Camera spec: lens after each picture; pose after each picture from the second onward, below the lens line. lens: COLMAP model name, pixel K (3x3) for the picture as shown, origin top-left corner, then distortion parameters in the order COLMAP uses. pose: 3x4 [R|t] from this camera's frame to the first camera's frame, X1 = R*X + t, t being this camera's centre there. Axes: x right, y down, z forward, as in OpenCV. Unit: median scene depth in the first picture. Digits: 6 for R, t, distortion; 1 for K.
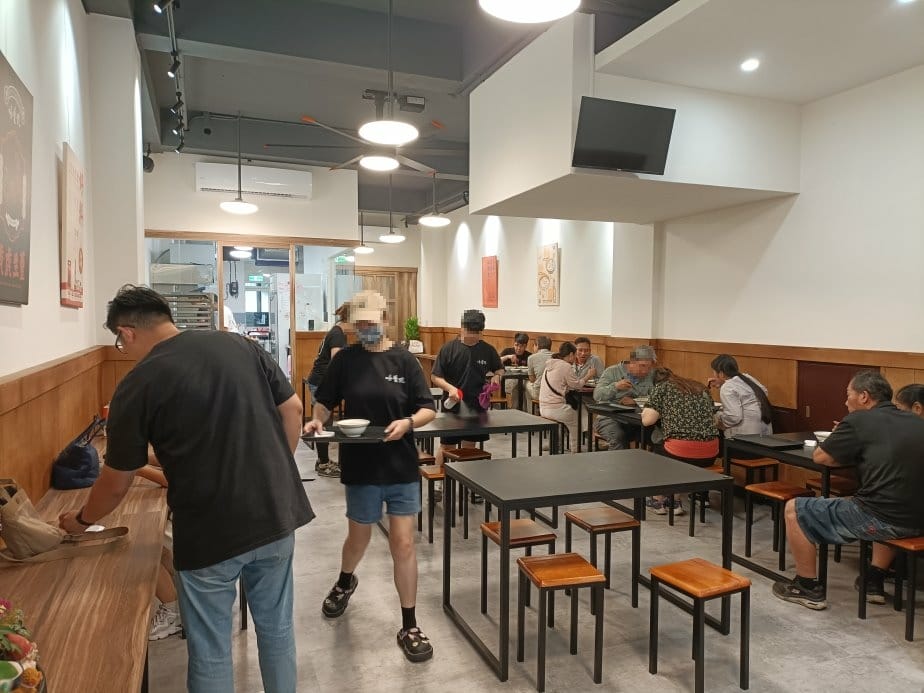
lens RADIAL K [[660.5, 0, 462.0], [0, 660.5, 346.5], [0, 0, 1]] dist [0.003152, -0.006235]
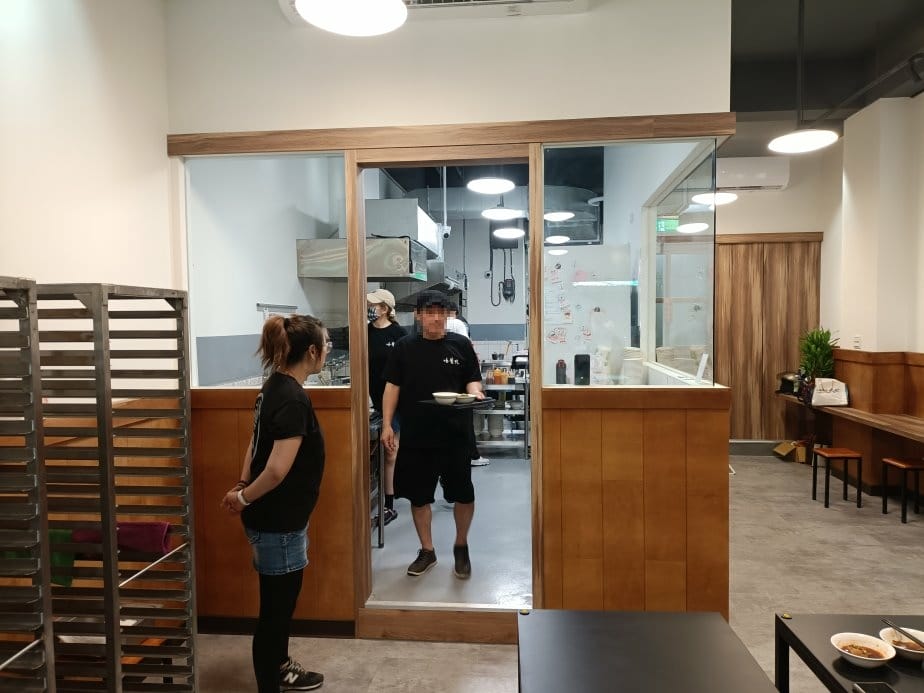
lens RADIAL K [[660.5, 0, 462.0], [0, 660.5, 346.5], [0, 0, 1]] dist [0.003152, -0.006235]
pose [[0.889377, 0.002587, -0.457167, -0.087897], [-0.006481, 0.999955, -0.006950, -0.027395], [0.457128, 0.009144, 0.889354, 0.453427]]
